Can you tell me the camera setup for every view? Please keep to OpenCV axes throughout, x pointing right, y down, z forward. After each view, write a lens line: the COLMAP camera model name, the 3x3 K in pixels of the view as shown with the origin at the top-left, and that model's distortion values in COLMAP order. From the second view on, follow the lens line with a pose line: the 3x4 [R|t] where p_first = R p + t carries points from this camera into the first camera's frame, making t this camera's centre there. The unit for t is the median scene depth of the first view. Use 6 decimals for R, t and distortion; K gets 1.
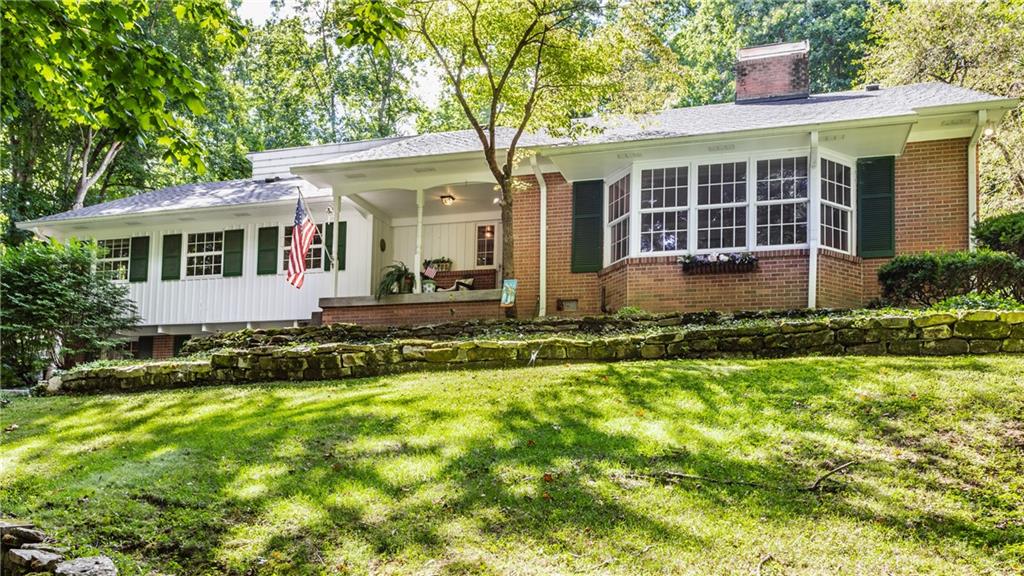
lens RADIAL K [[848.7, 0, 513.7], [0, 848.7, 264.0], [0, 0, 1]] dist [-0.006425, -0.002641]
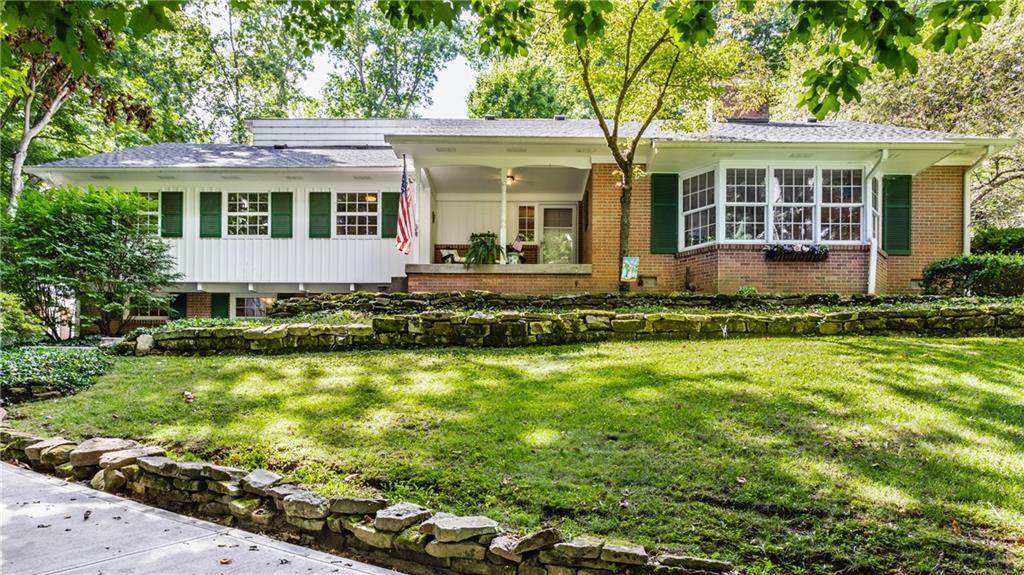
lens RADIAL K [[666.3, 0, 512.0], [0, 666.3, 287.5], [0, 0, 1]] dist [-0.008027, 0.000338]
pose [[0.958843, 0.039491, 0.281176, -0.394263], [-0.057757, 0.996704, 0.056971, 0.017219], [-0.277999, -0.070866, 0.957964, 0.206271]]
